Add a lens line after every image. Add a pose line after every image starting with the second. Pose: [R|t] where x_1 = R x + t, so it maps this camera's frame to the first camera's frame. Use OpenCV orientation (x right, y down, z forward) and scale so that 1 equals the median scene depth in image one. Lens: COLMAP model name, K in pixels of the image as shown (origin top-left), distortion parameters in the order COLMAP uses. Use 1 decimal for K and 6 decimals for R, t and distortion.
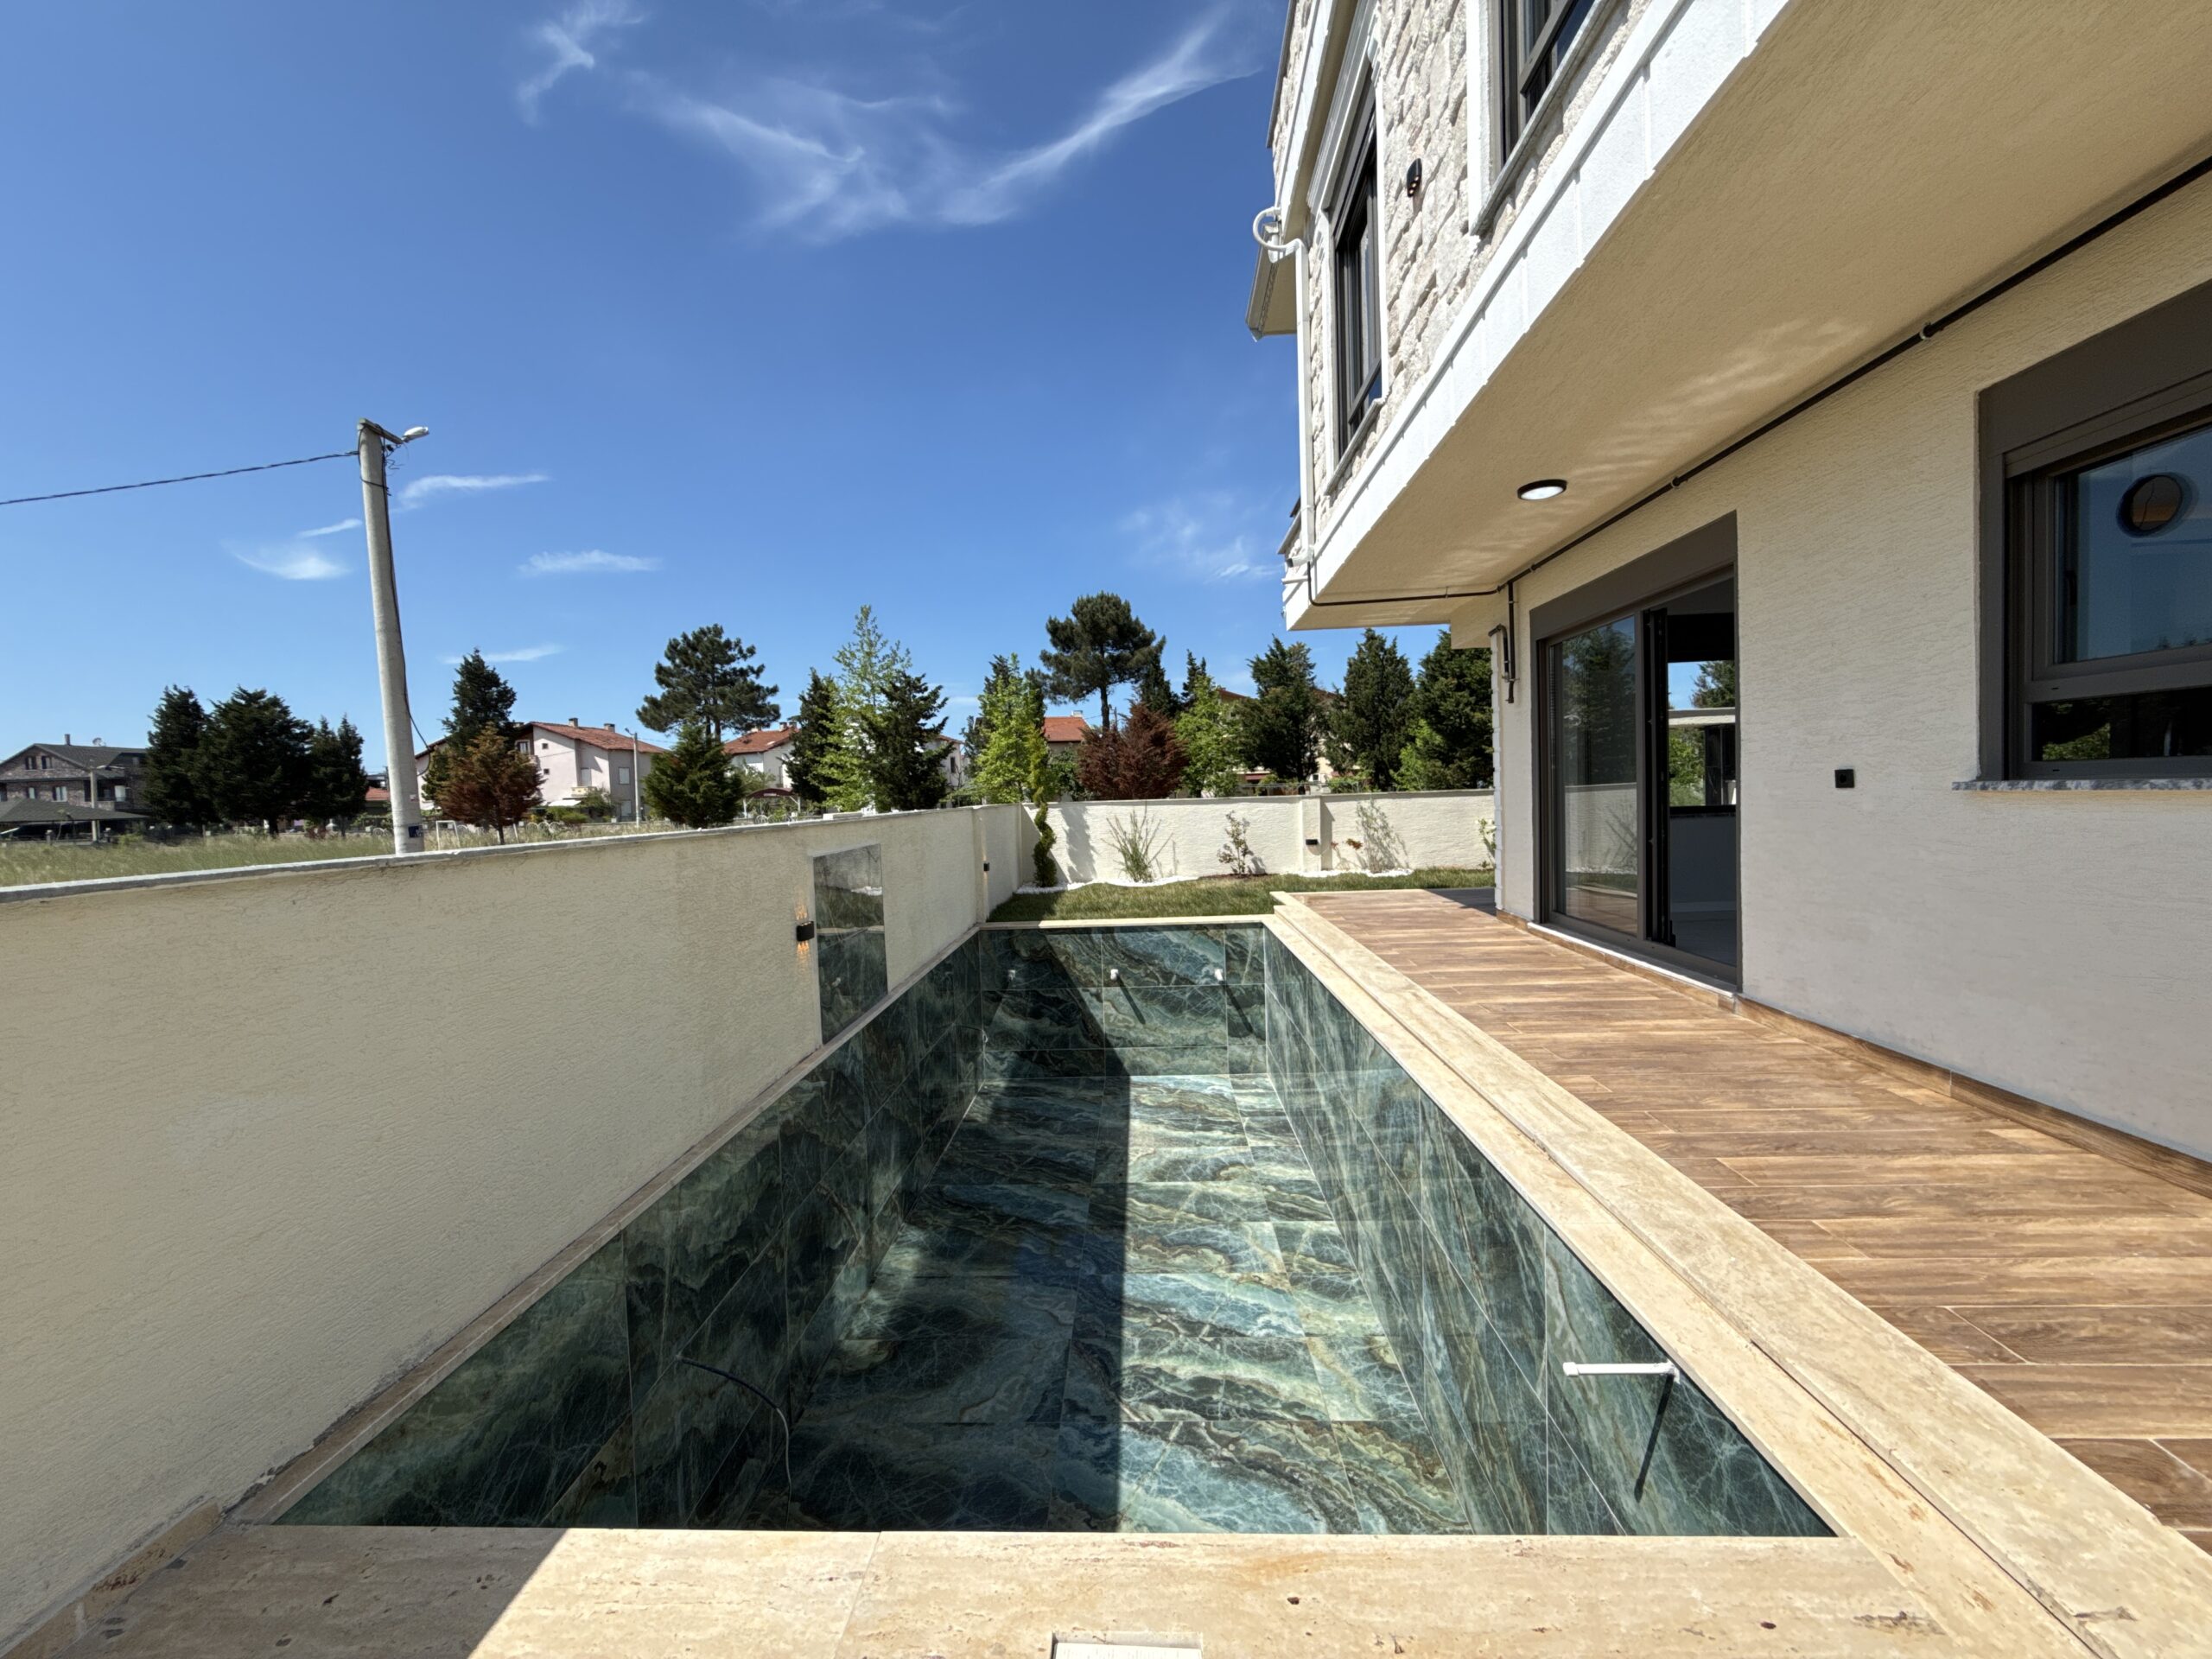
lens RADIAL K [[887.3, 0, 1110.6], [0, 887.3, 819.5], [0, 0, 1]] dist [-0.002376, 0.000090]
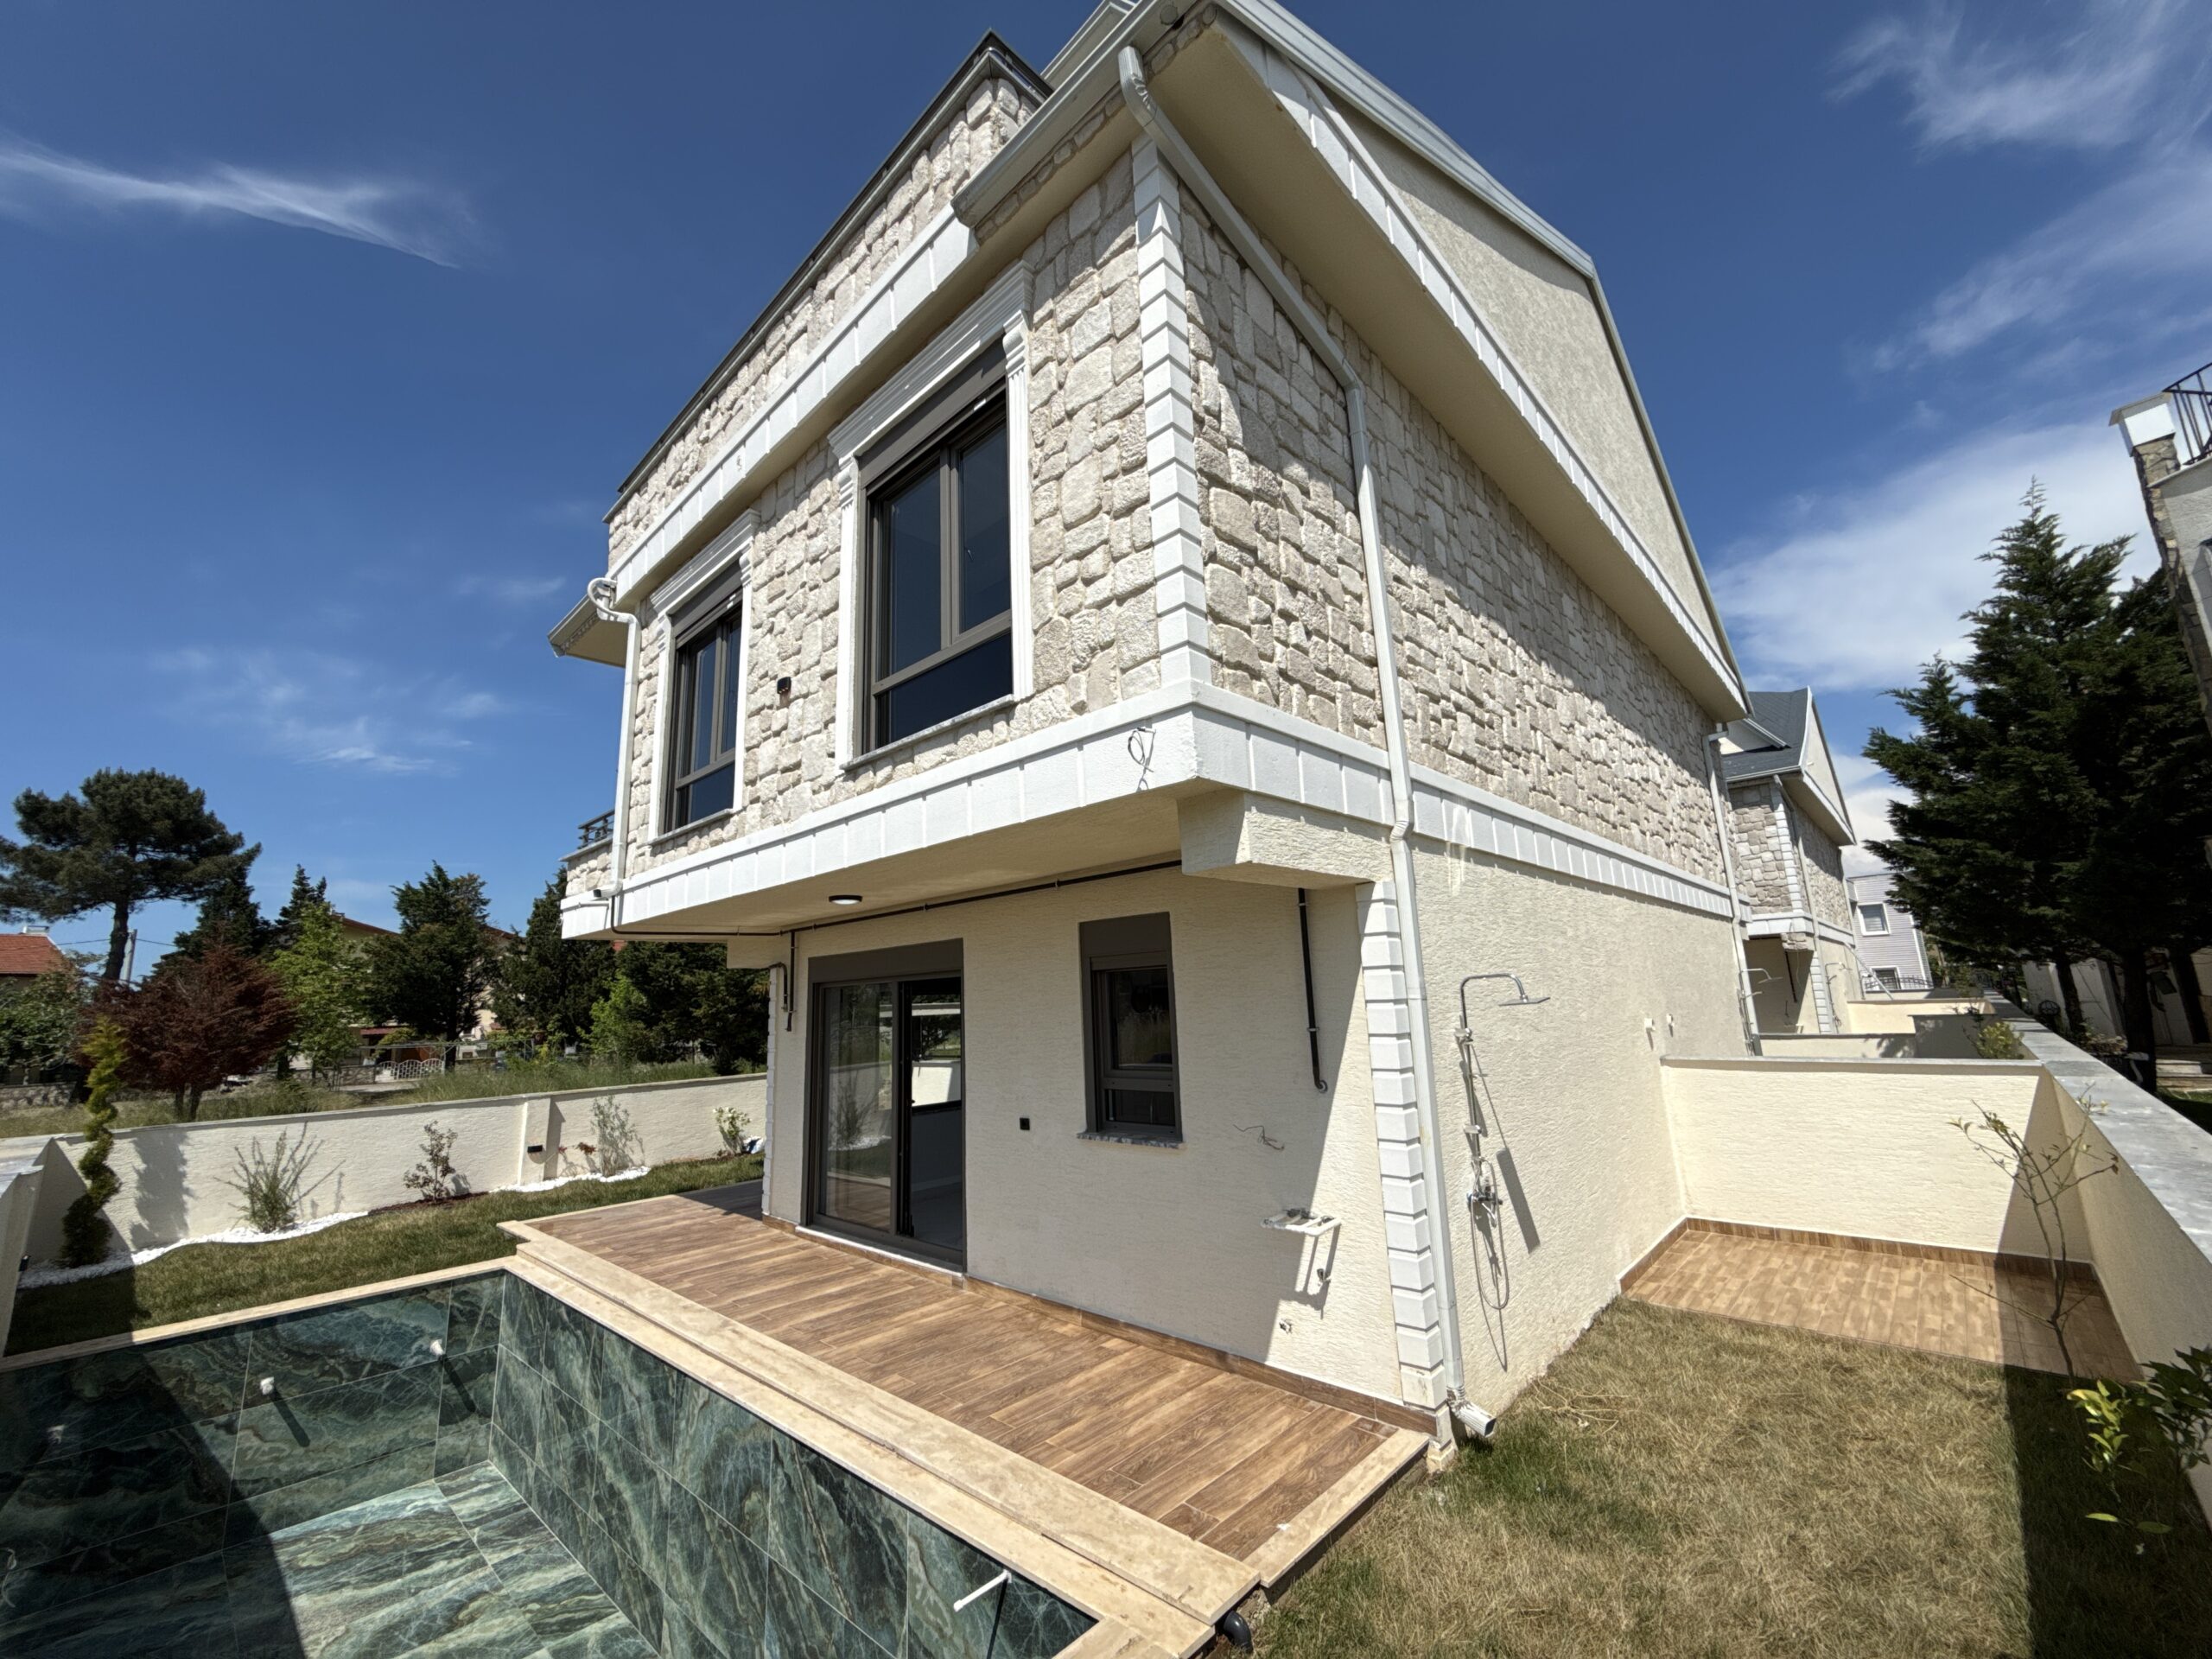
lens RADIAL K [[880.9, 0, 1098.4], [0, 880.9, 807.5], [0, 0, 1]] dist [0.000451, -0.000021]
pose [[0.656381, 0.165057, 0.736152, -0.225966], [0.042750, 0.966068, -0.254726, -0.110445], [-0.753218, 0.198668, 0.627052, -0.147215]]
